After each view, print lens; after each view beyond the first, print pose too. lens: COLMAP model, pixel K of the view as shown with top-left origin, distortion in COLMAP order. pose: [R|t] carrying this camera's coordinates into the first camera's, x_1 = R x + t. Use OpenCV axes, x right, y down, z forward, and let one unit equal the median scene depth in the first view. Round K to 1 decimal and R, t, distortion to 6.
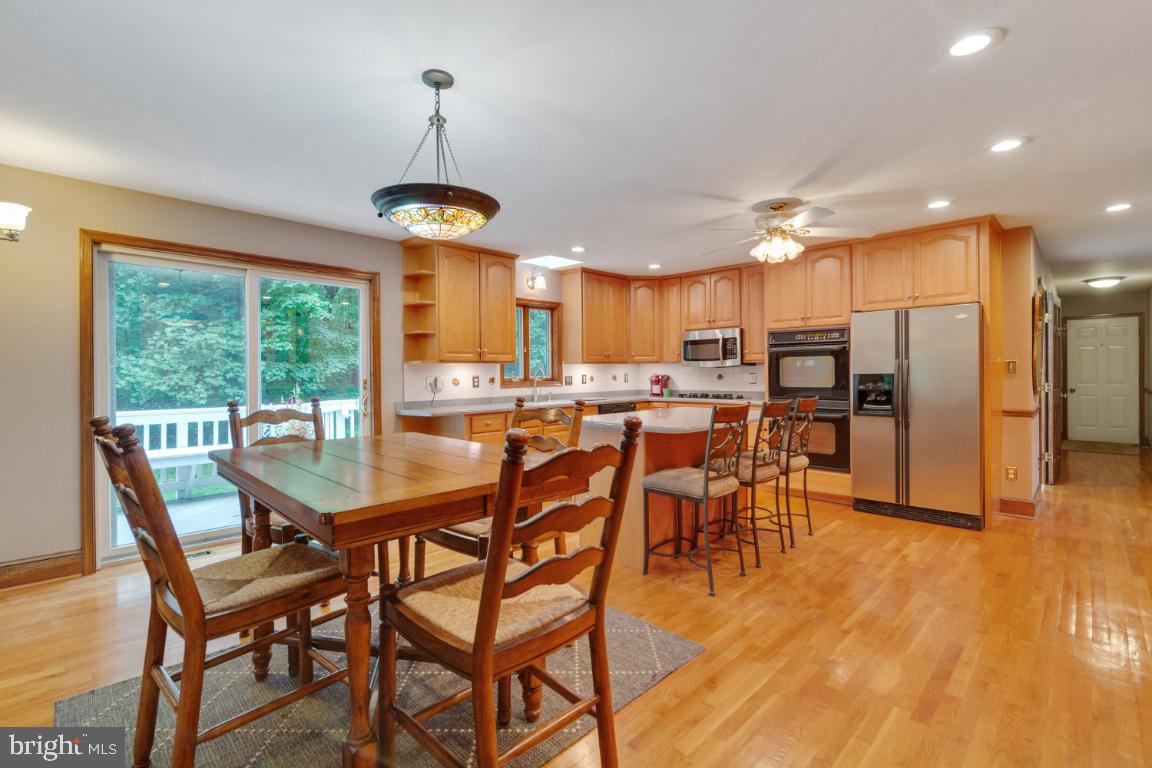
lens RADIAL K [[523.0, 0, 567.4], [0, 523.0, 378.3], [0, 0, 1]] dist [-0.002191, -0.000192]
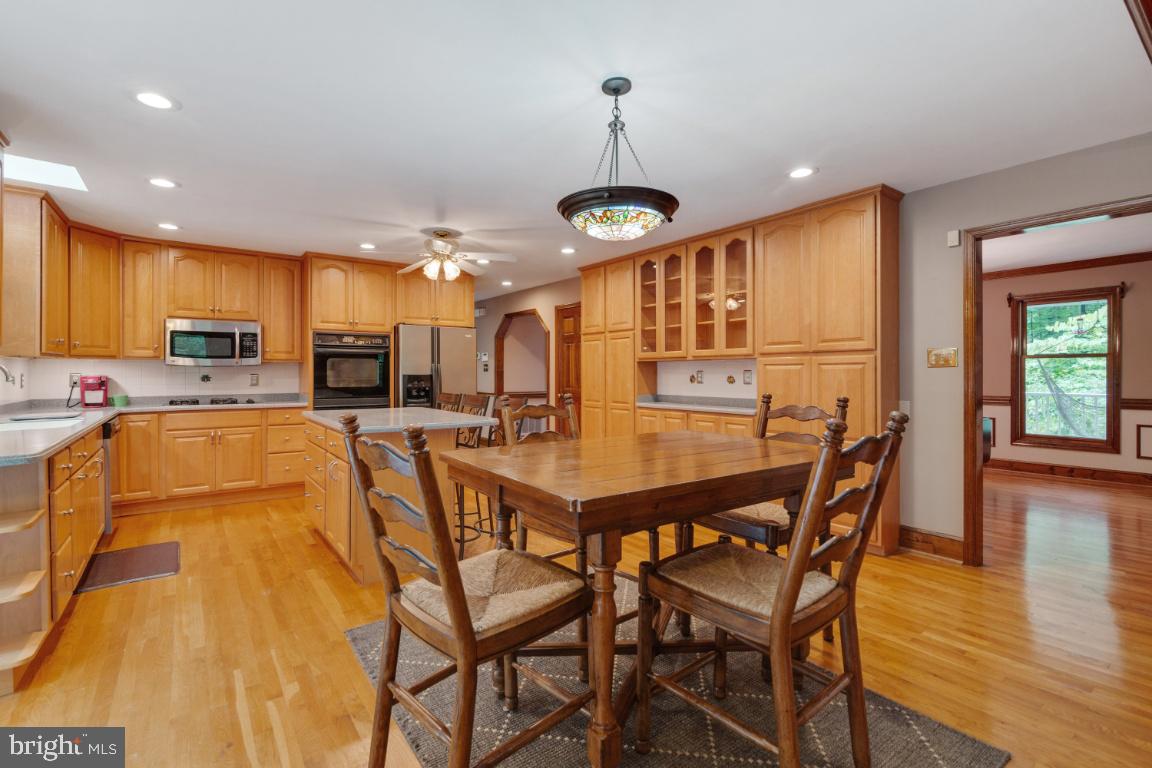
lens RADIAL K [[523.0, 0, 568.6], [0, 523.0, 378.6], [0, 0, 1]] dist [-0.002191, -0.000192]
pose [[0.151770, 0.002729, 0.988412, -0.521446], [0.011133, 0.999928, -0.004470, 0.009789], [-0.988353, 0.011683, 0.151729, 0.373120]]
